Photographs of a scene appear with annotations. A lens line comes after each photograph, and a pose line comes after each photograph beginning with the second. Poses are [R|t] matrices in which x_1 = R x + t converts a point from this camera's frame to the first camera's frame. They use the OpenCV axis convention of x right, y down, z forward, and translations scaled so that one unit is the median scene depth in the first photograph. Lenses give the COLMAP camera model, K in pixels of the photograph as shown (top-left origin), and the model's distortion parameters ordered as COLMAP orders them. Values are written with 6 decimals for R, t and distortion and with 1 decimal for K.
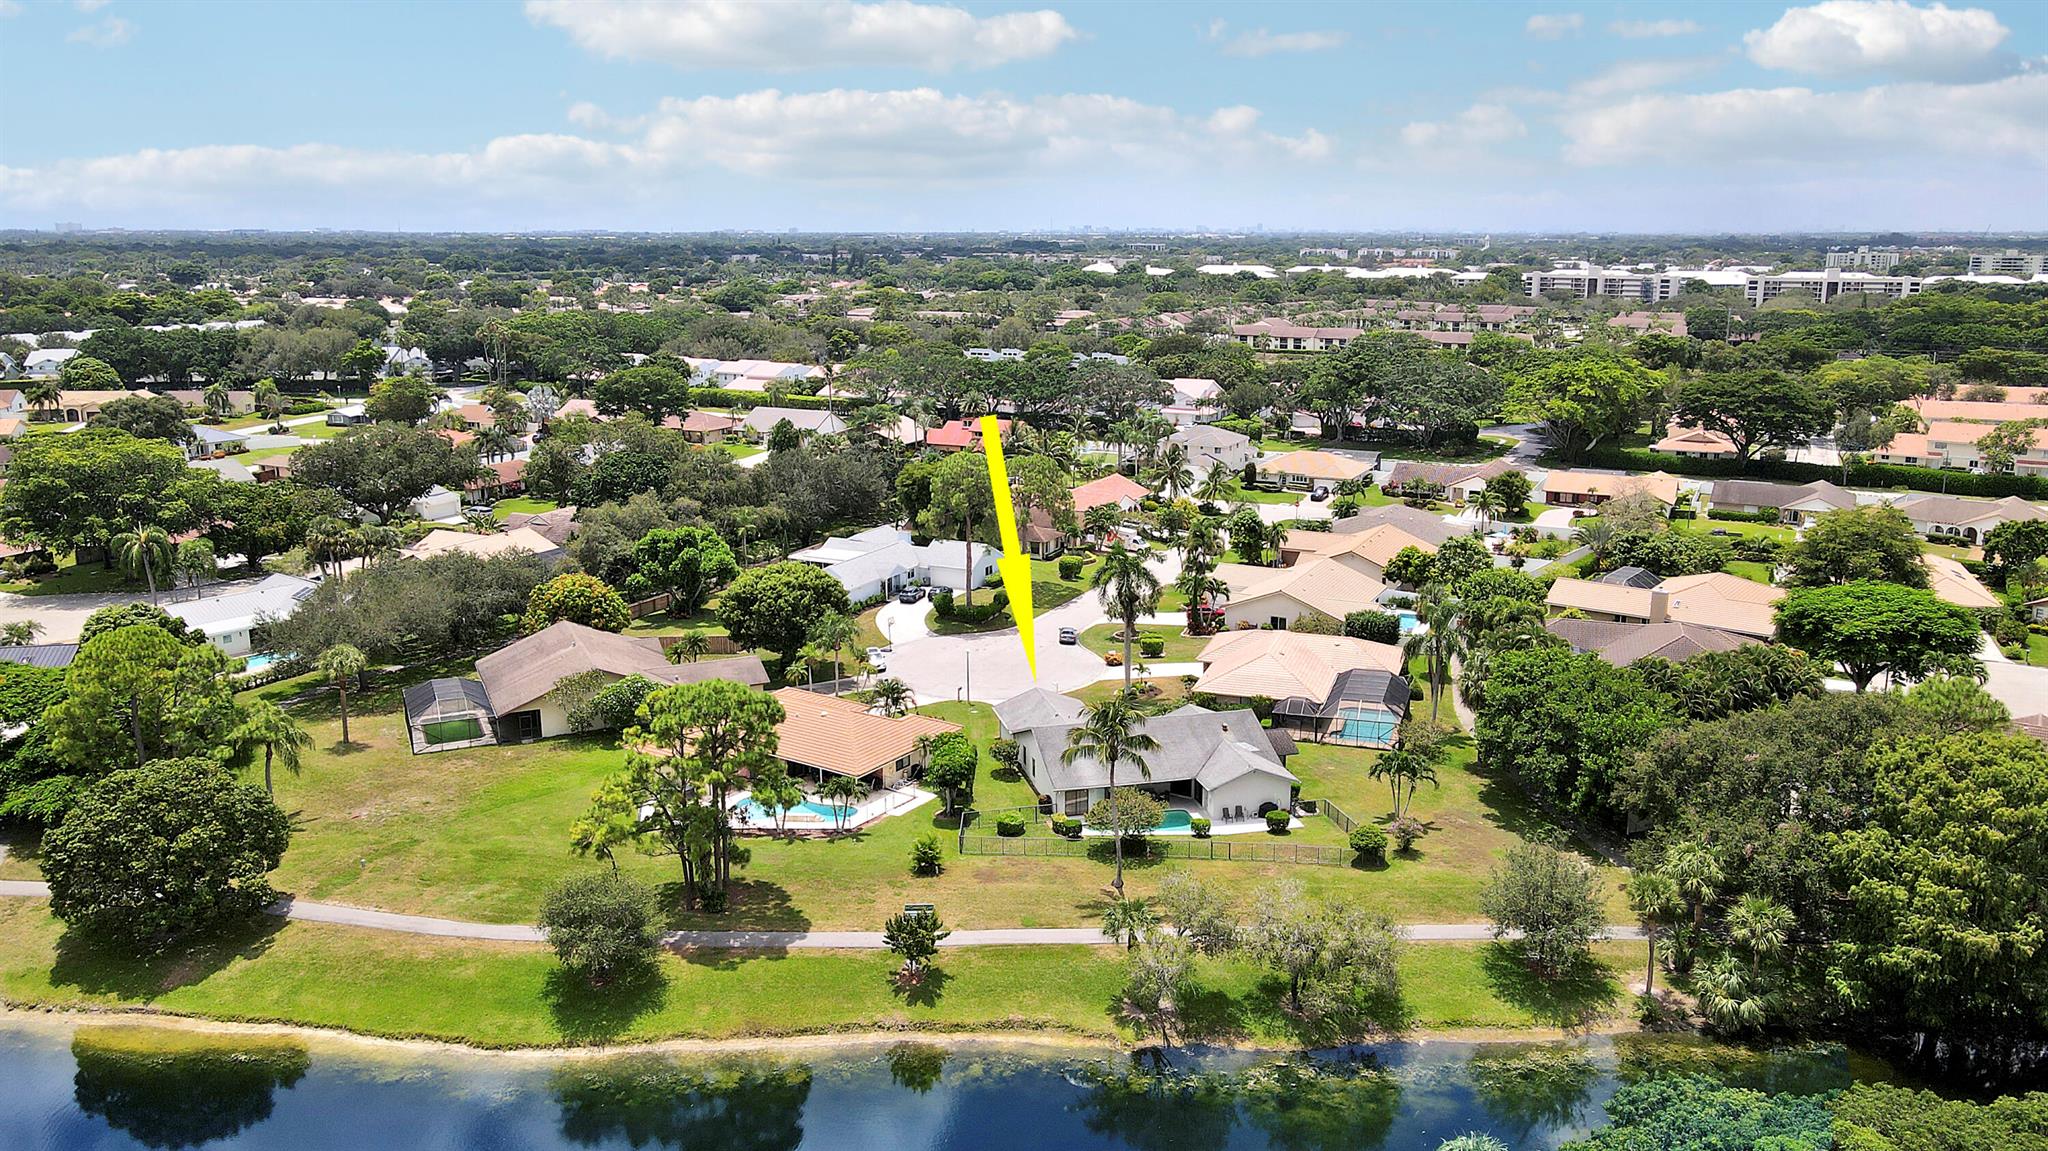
lens RADIAL K [[1491.8, 0, 1029.0], [0, 1491.8, 583.0], [0, 0, 1]] dist [0.005859, 0.017420]
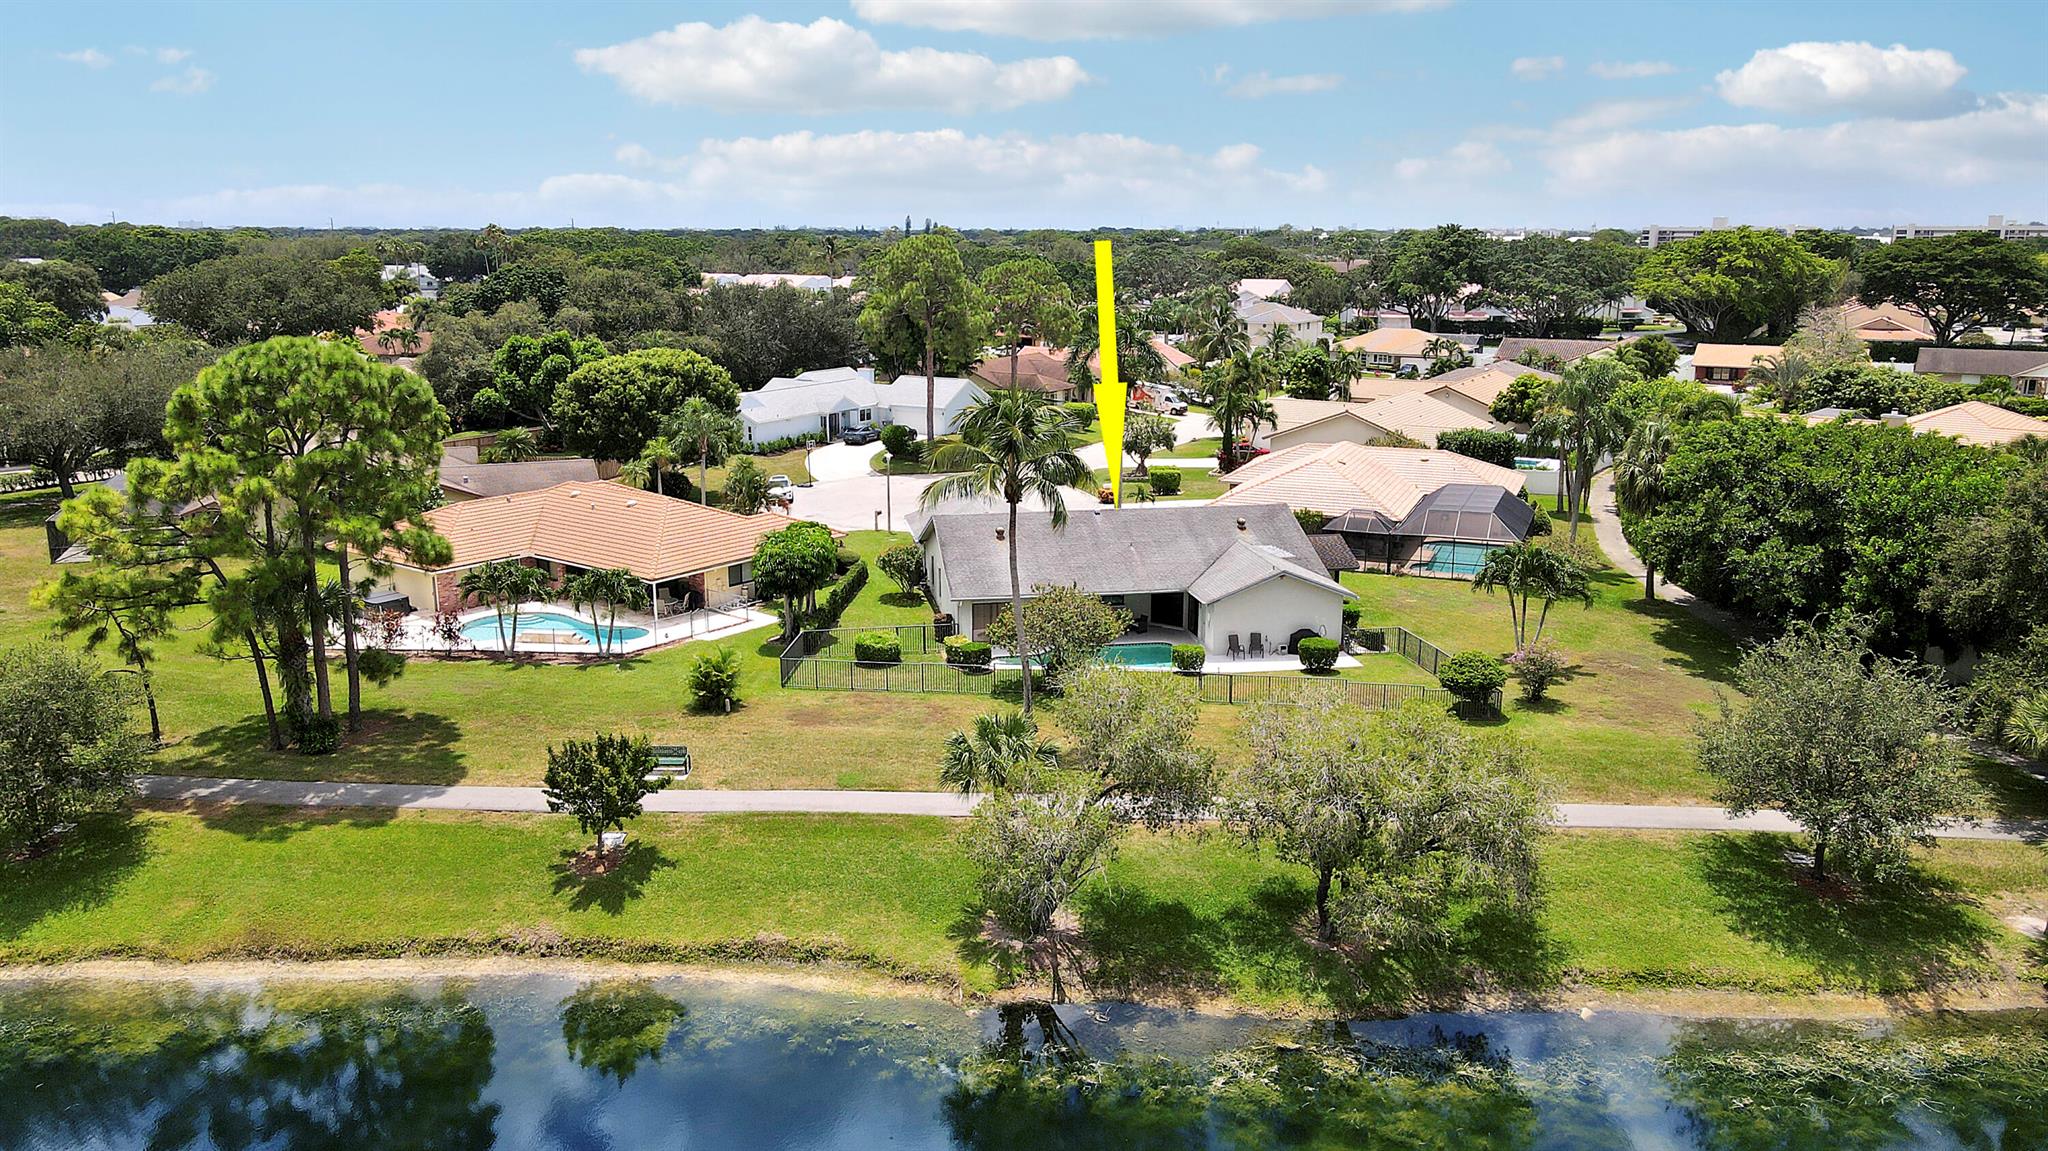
lens RADIAL K [[1491.8, 0, 1014.5], [0, 1491.8, 582.2], [0, 0, 1]] dist [0.005859, 0.017420]
pose [[0.997619, 0.014967, -0.067325, 0.083770], [-0.015031, 0.999887, -0.000447, 0.131853], [0.067310, 0.001458, 0.997731, 0.388434]]
